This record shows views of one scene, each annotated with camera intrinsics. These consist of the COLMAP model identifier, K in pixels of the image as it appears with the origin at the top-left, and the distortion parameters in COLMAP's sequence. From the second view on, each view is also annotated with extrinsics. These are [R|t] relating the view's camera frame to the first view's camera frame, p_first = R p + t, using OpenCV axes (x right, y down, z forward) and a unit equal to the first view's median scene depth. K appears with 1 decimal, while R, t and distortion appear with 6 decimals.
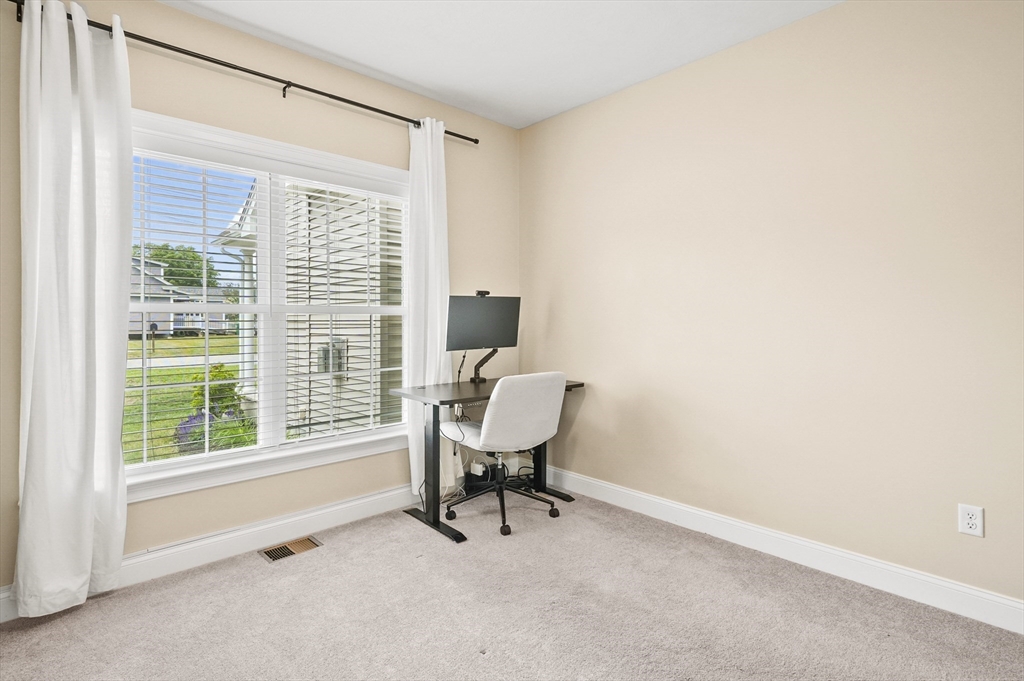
lens RADIAL K [[502.4, 0, 509.6], [0, 502.4, 326.9], [0, 0, 1]] dist [0.000473, -0.000216]
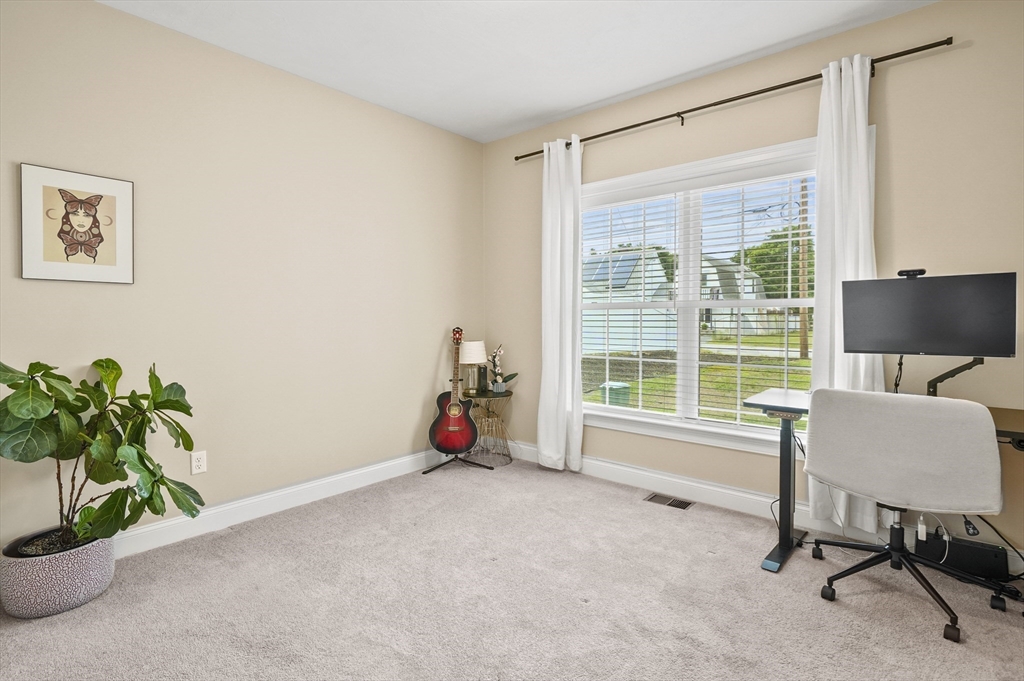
lens RADIAL K [[502.7, 0, 508.7], [0, 502.7, 330.7], [0, 0, 1]] dist [0.000424, -0.000086]
pose [[0.109837, 0.031967, -0.993435, 0.627889], [-0.004206, 0.999489, 0.031697, -0.009270], [0.993941, 0.000697, 0.109915, 0.412896]]
